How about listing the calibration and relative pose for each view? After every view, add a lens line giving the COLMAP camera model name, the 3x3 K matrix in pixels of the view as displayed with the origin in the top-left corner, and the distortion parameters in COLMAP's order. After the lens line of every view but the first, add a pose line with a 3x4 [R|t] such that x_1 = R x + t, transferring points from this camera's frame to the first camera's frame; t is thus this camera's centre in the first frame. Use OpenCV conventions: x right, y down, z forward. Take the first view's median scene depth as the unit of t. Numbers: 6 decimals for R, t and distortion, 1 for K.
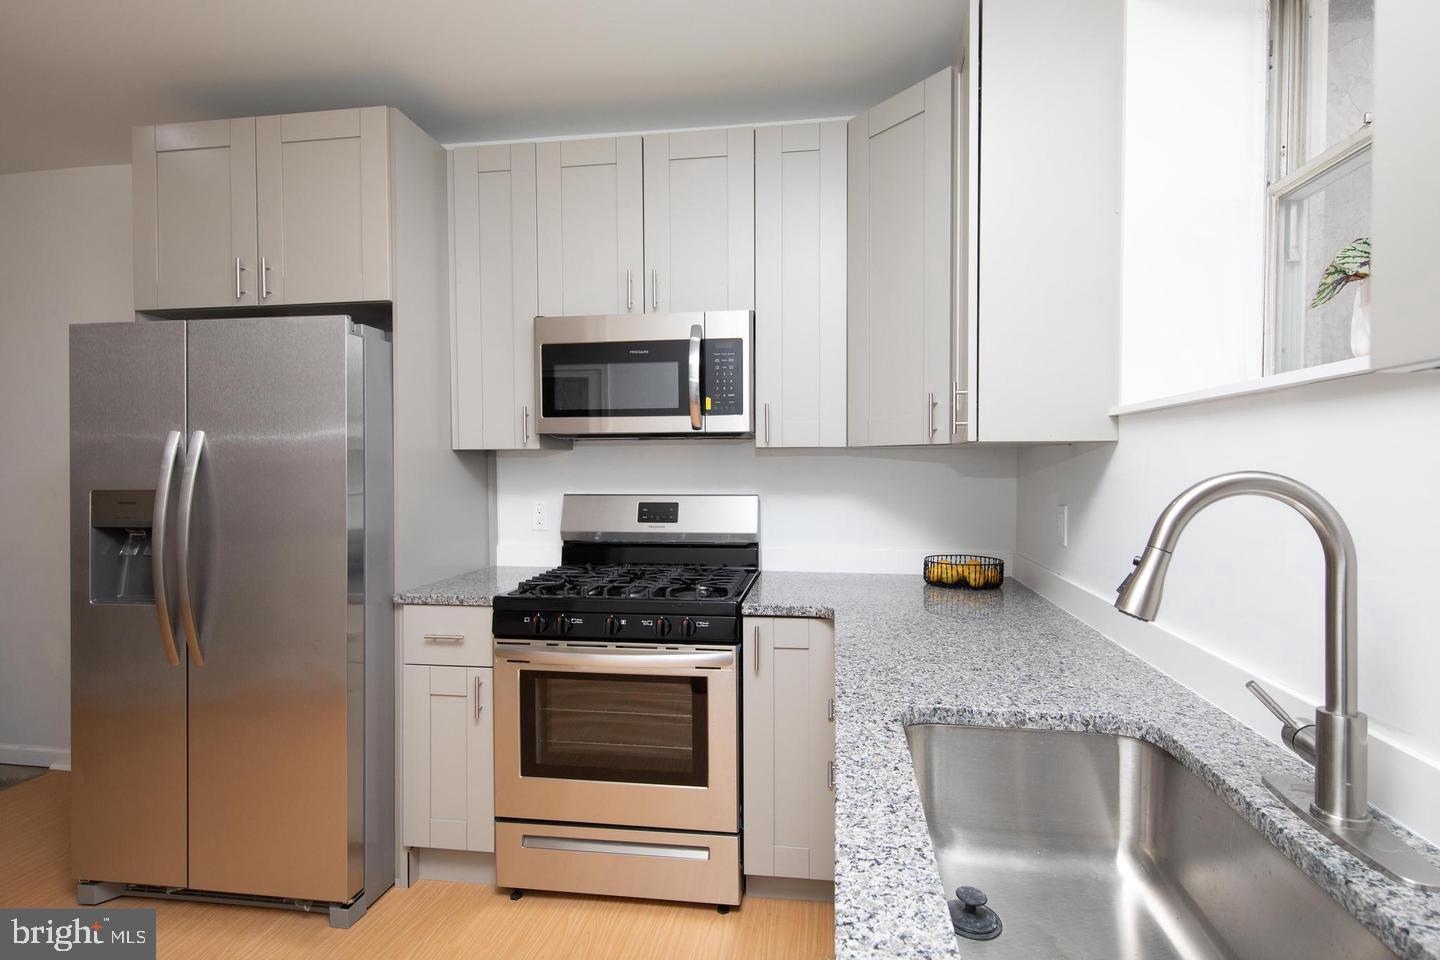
lens RADIAL K [[714.4, 0, 759.1], [0, 714.4, 481.7], [0, 0, 1]] dist [0.005156, 0.000211]
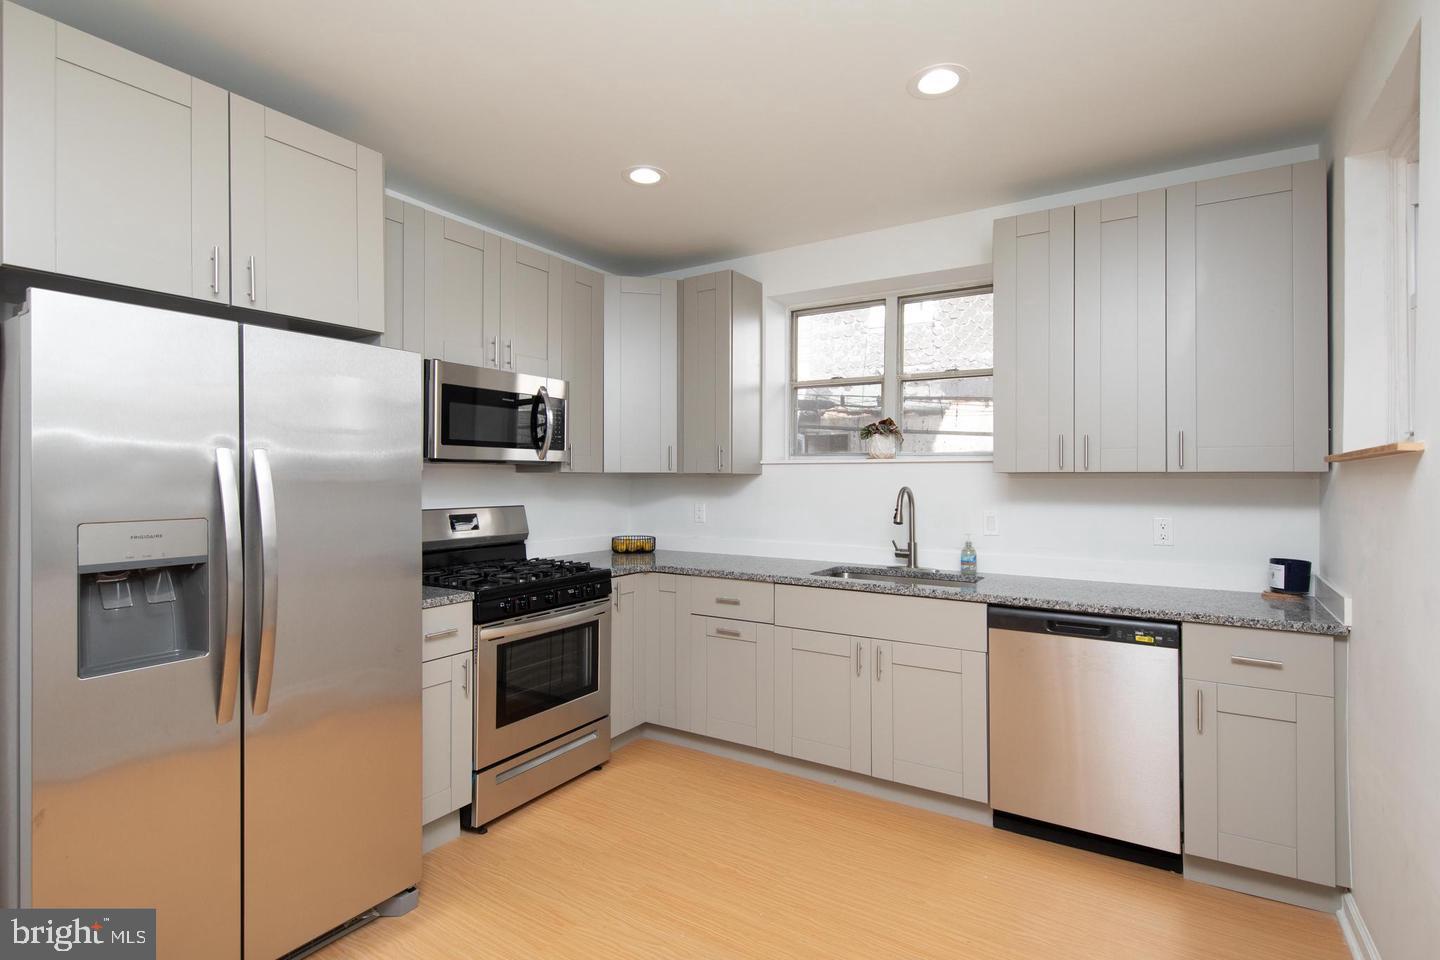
lens RADIAL K [[681.2, 0, 723.1], [0, 681.2, 479.1], [0, 0, 1]] dist [0.002740, 0.000424]
pose [[0.417293, 0.001939, 0.908770, -1.234753], [0.018568, 0.999771, -0.010659, -0.013333], [-0.908582, 0.021322, 0.417162, 0.111507]]
